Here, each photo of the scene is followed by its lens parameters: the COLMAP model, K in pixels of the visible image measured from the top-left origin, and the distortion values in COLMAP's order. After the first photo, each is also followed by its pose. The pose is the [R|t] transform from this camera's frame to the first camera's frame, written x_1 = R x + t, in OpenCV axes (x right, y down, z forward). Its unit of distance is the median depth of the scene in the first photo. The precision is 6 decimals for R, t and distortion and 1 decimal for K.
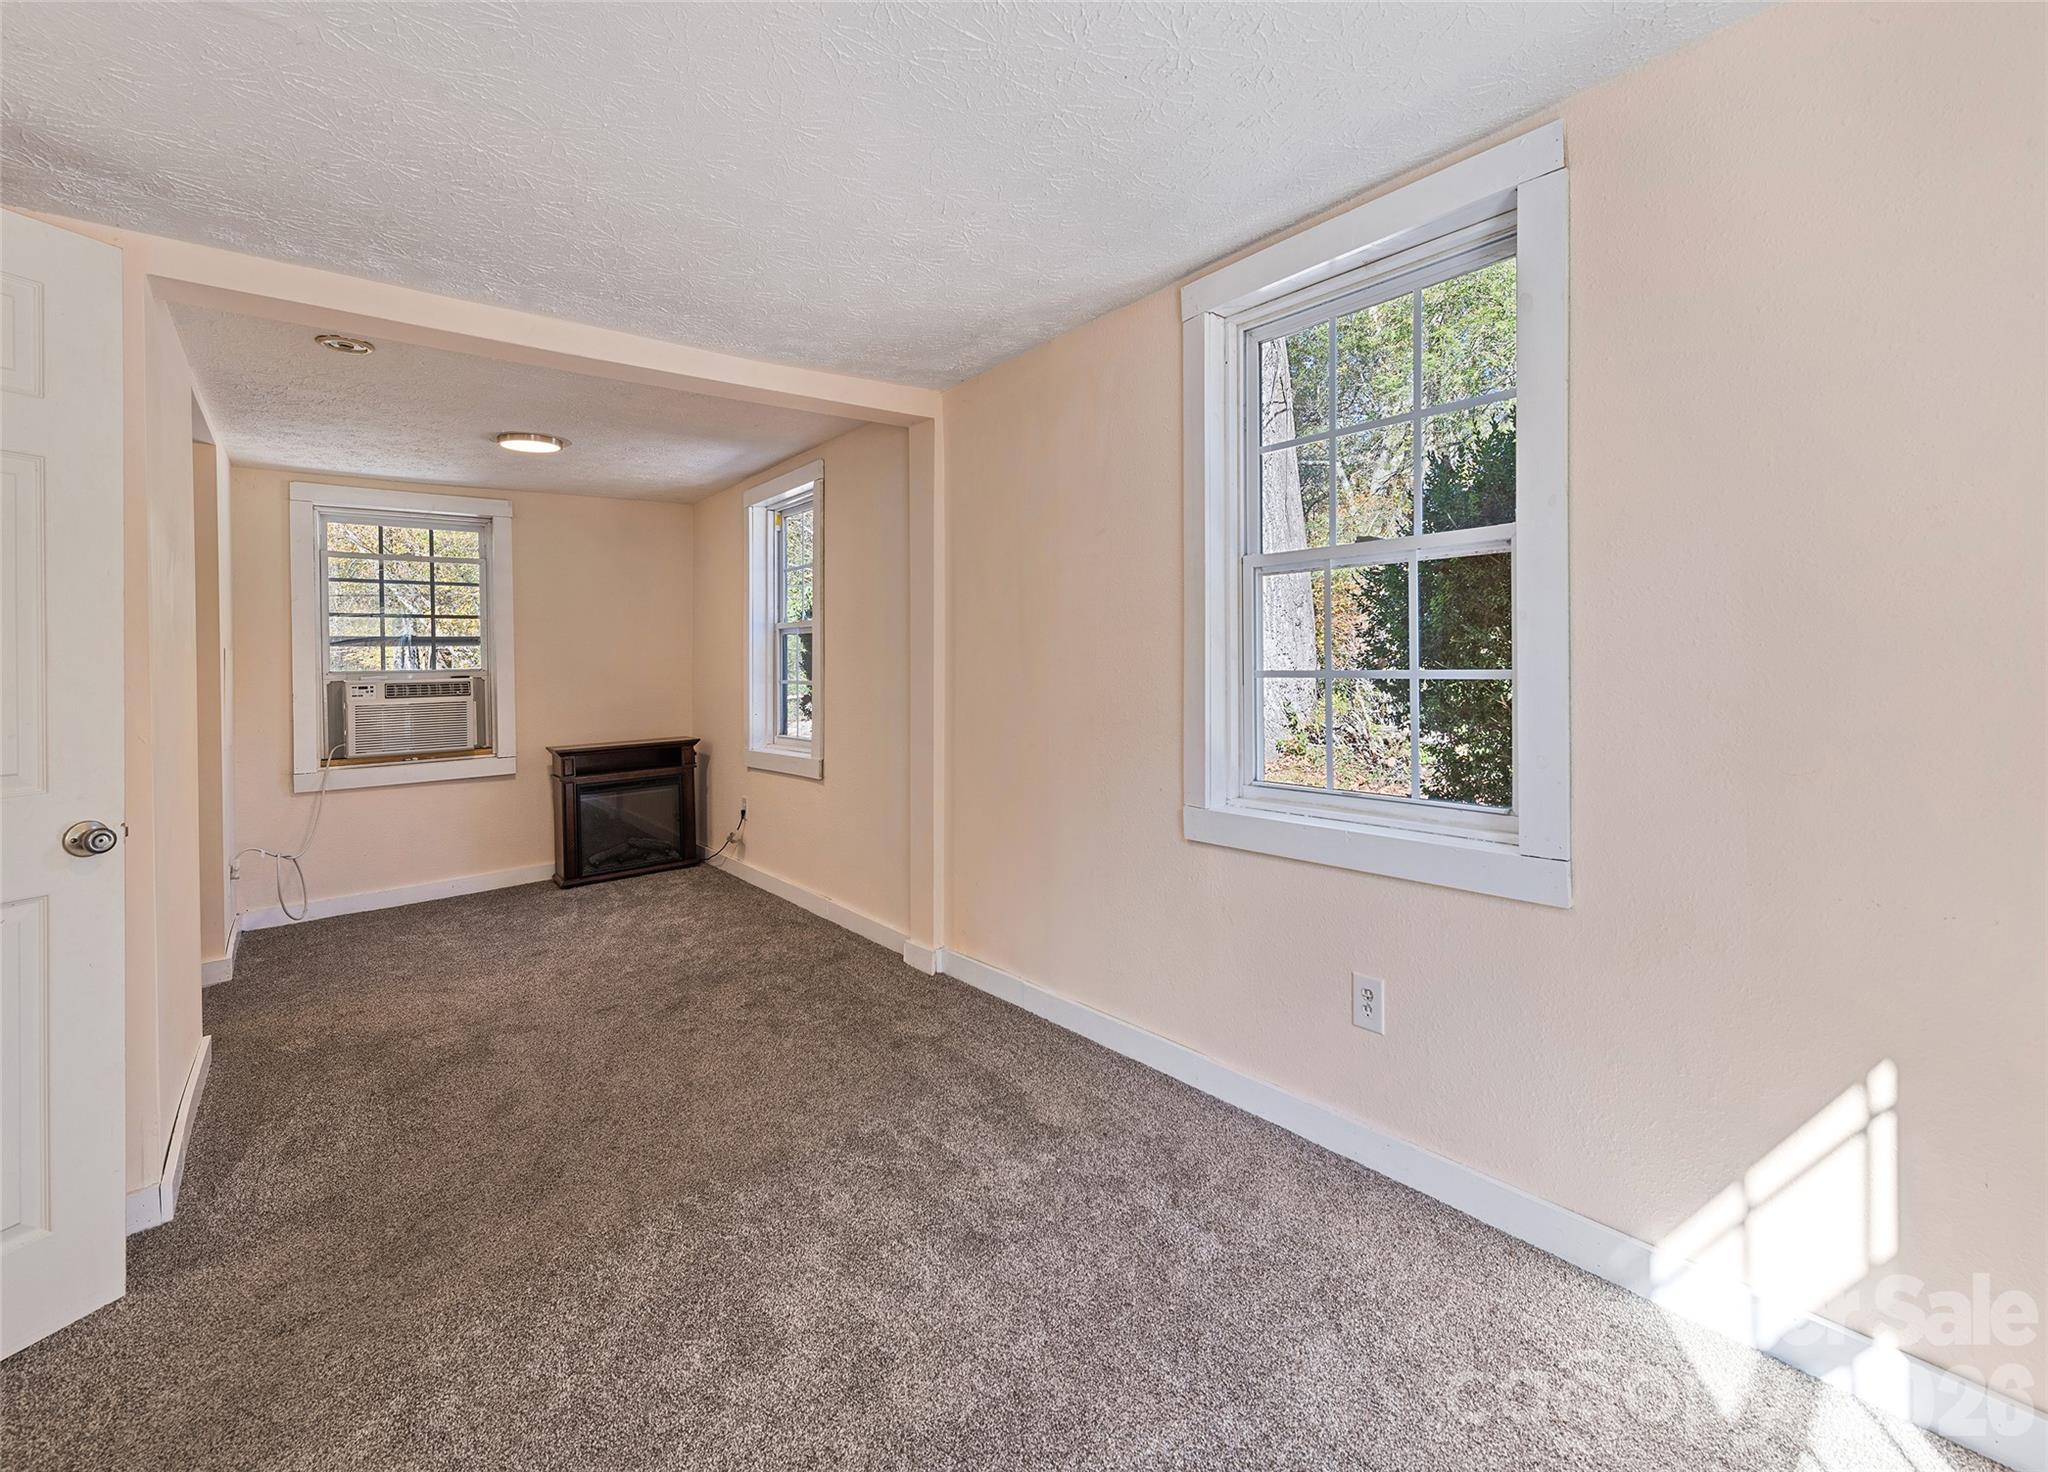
lens RADIAL K [[852.7, 0, 1056.9], [0, 852.7, 676.7], [0, 0, 1]] dist [0.002208, 0.000047]
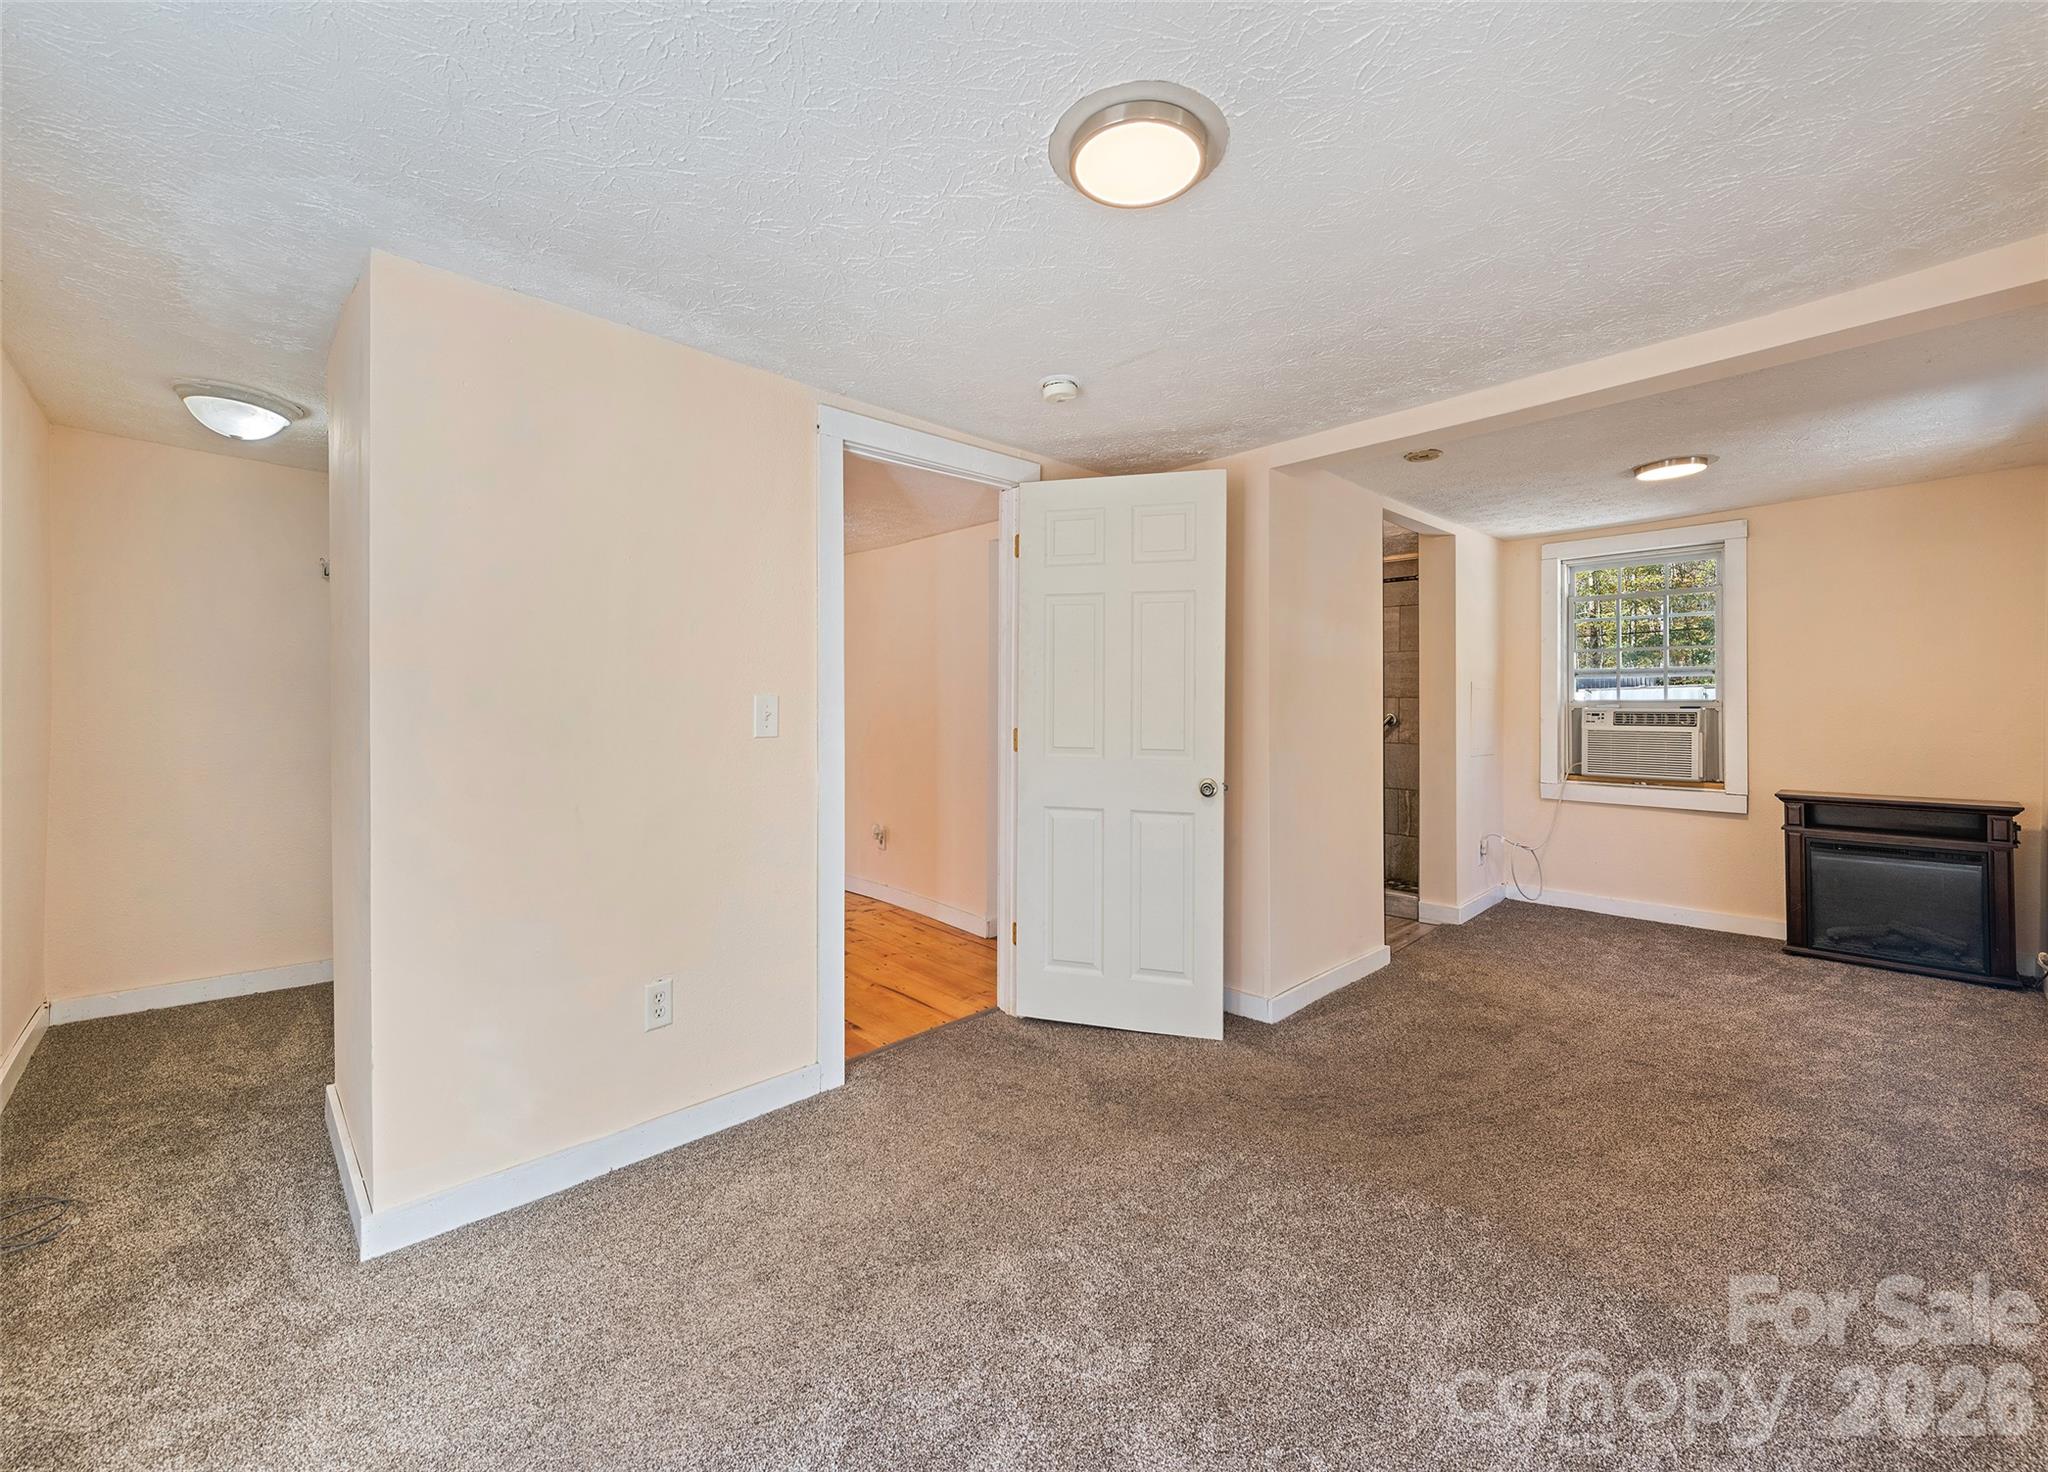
lens RADIAL K [[823.0, 0, 1011.9], [0, 823.0, 704.5], [0, 0, 1]] dist [0.003245, 0.000118]
pose [[0.026829, 0.025692, -0.999310, 0.255871], [-0.019577, 0.999491, 0.025171, -0.012742], [0.999448, 0.018888, 0.027318, 0.193113]]
